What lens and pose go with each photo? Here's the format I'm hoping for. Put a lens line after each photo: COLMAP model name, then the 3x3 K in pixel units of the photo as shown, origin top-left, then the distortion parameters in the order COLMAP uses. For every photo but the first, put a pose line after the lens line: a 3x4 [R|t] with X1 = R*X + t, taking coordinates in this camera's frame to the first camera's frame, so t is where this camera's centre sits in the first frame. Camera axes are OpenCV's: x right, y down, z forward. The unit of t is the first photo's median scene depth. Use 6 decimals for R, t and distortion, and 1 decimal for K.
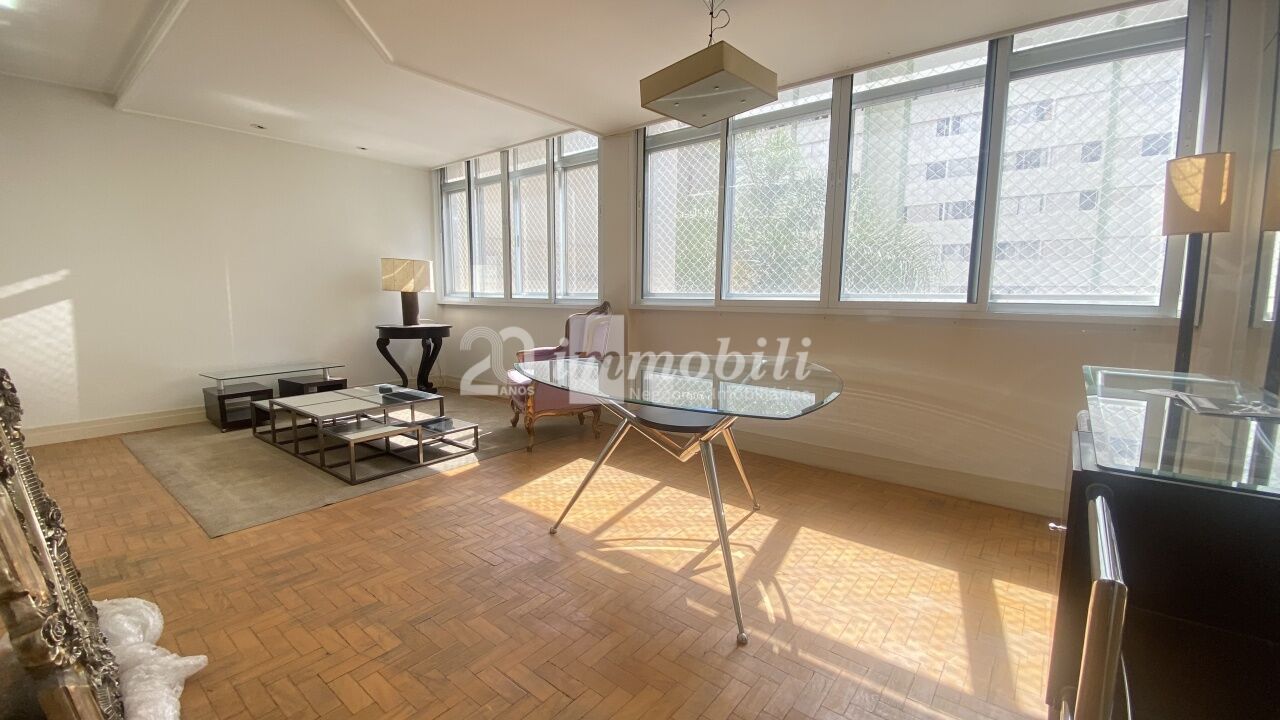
lens RADIAL K [[525.2, 0, 632.5], [0, 525.2, 357.5], [0, 0, 1]] dist [0.009016, -0.000350]
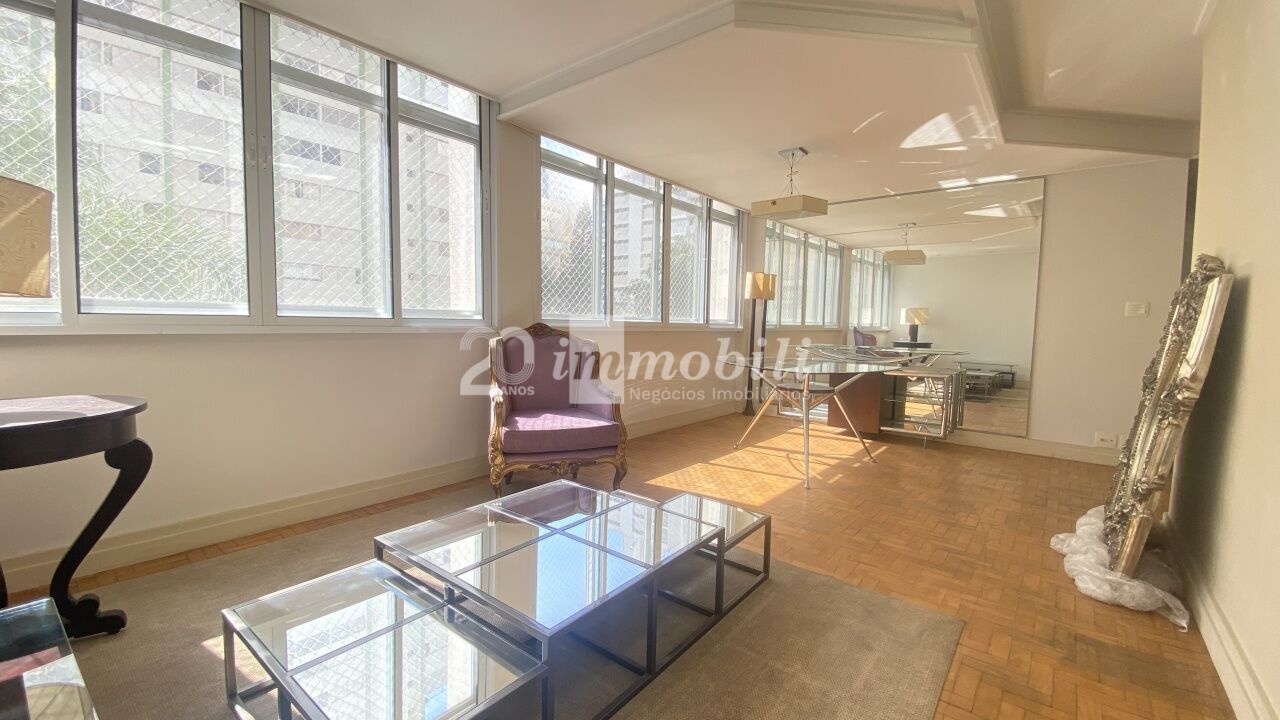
lens RADIAL K [[525.2, 0, 632.8], [0, 525.2, 359.7], [0, 0, 1]] dist [0.009016, -0.000350]
pose [[-0.007115, -0.077003, 0.997005, -1.311253], [0.096135, 0.992360, 0.077330, -0.143493], [-0.995343, 0.096398, 0.000342, 1.223591]]
